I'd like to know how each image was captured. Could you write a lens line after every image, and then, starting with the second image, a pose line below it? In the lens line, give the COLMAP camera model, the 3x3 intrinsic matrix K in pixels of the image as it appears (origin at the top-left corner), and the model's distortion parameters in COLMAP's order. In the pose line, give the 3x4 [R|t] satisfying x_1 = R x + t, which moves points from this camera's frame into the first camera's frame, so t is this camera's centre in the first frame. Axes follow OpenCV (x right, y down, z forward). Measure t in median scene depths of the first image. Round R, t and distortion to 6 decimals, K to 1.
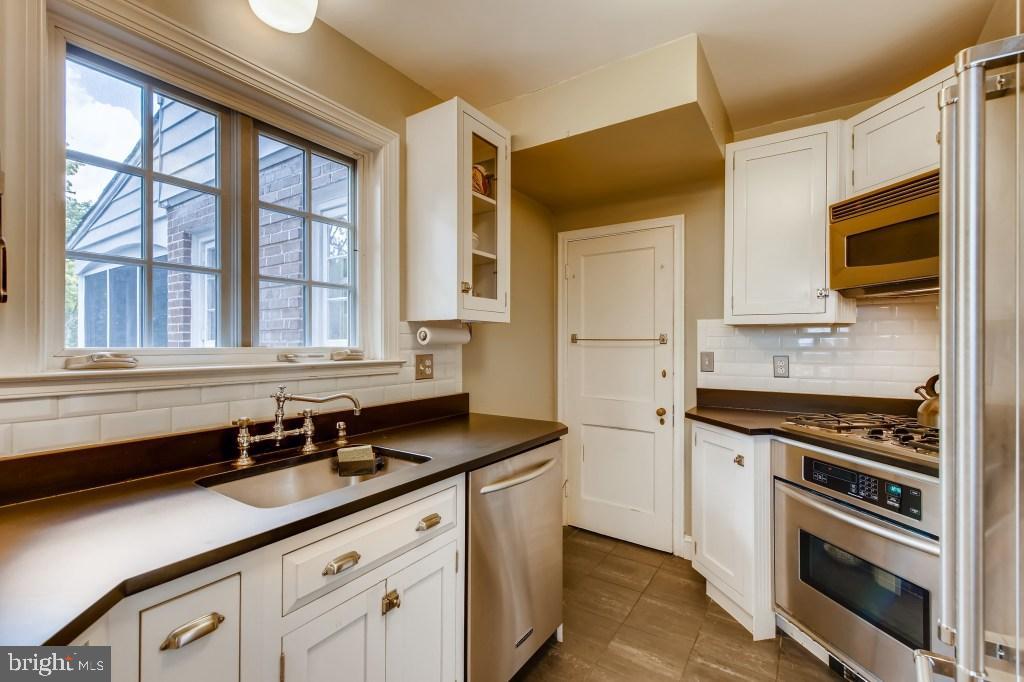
lens RADIAL K [[440.7, 0, 513.0], [0, 440.7, 340.9], [0, 0, 1]] dist [-0.004887, -0.000535]
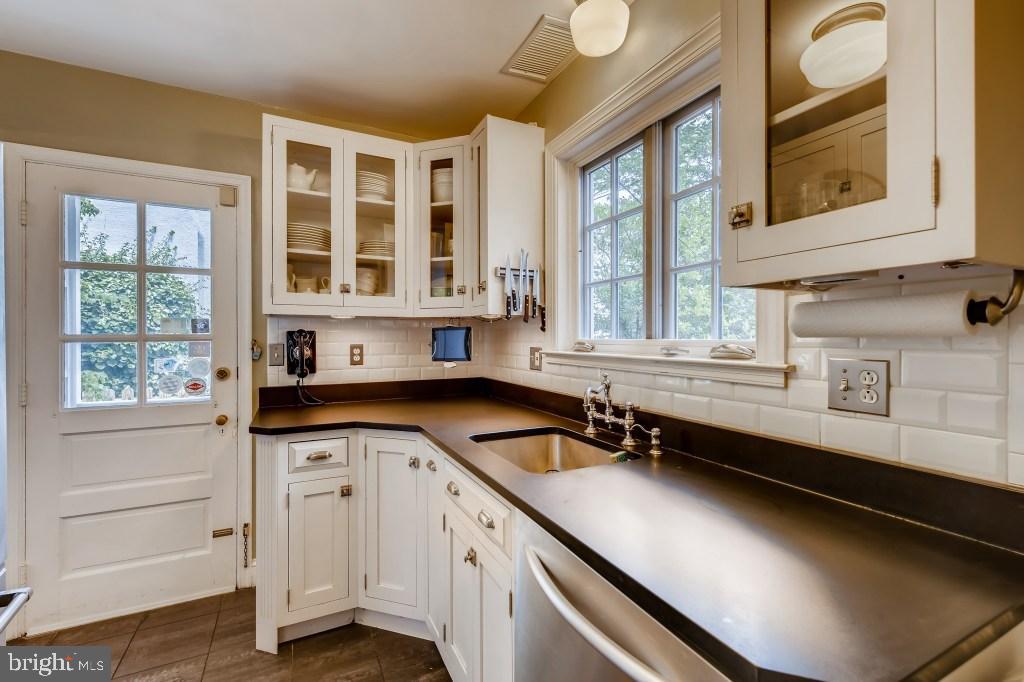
lens RADIAL K [[440.7, 0, 509.9], [0, 440.7, 340.7], [0, 0, 1]] dist [-0.004887, -0.000535]
pose [[-0.497277, 0.004813, -0.867578, 0.533658], [0.003540, 0.999988, 0.003518, 0.013074], [0.867584, -0.001322, -0.497288, 1.288681]]
